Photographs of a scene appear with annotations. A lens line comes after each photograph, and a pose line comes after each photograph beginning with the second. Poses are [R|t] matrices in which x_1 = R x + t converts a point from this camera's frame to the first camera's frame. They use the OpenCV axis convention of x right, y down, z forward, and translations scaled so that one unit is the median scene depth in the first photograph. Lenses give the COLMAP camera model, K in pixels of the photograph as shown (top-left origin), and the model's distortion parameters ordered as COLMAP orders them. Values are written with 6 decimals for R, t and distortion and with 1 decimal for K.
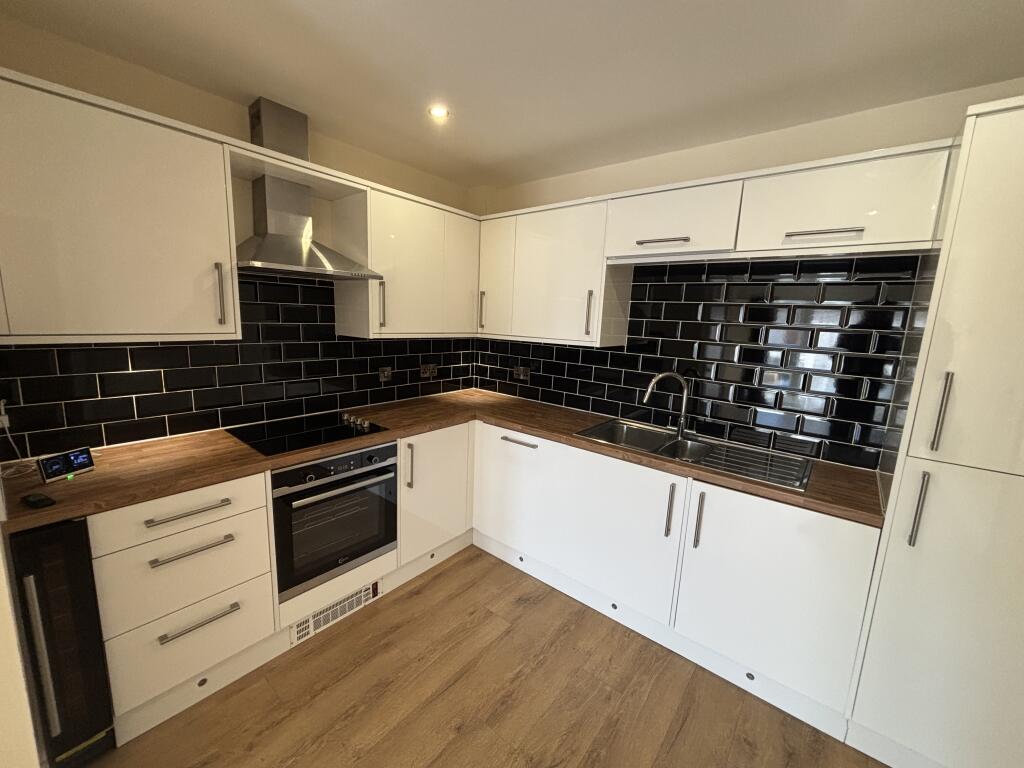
lens RADIAL K [[409.5, 0, 505.6], [0, 409.5, 384.4], [0, 0, 1]] dist [0.016774, -0.008953]
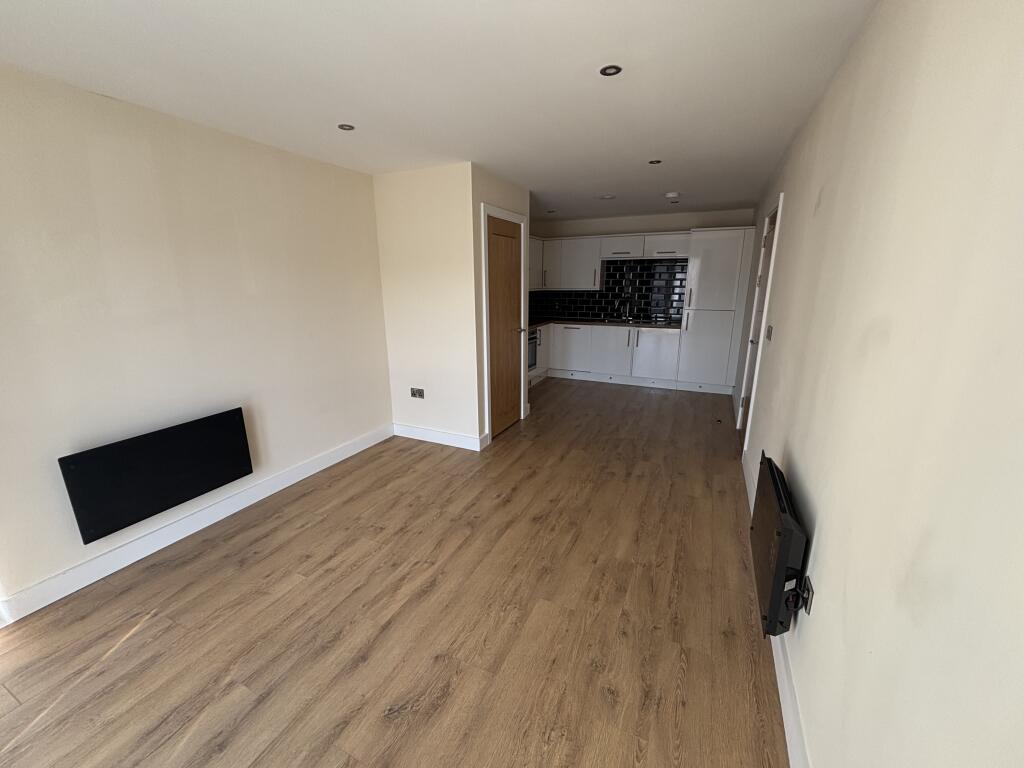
lens RADIAL K [[409.5, 0, 505.6], [0, 409.5, 384.4], [0, 0, 1]] dist [0.016774, -0.008953]
pose [[0.973053, -0.103699, 0.205945, -1.029800], [0.084476, 0.991389, 0.100061, 0.210842], [-0.214548, -0.079967, 0.973434, -1.627007]]
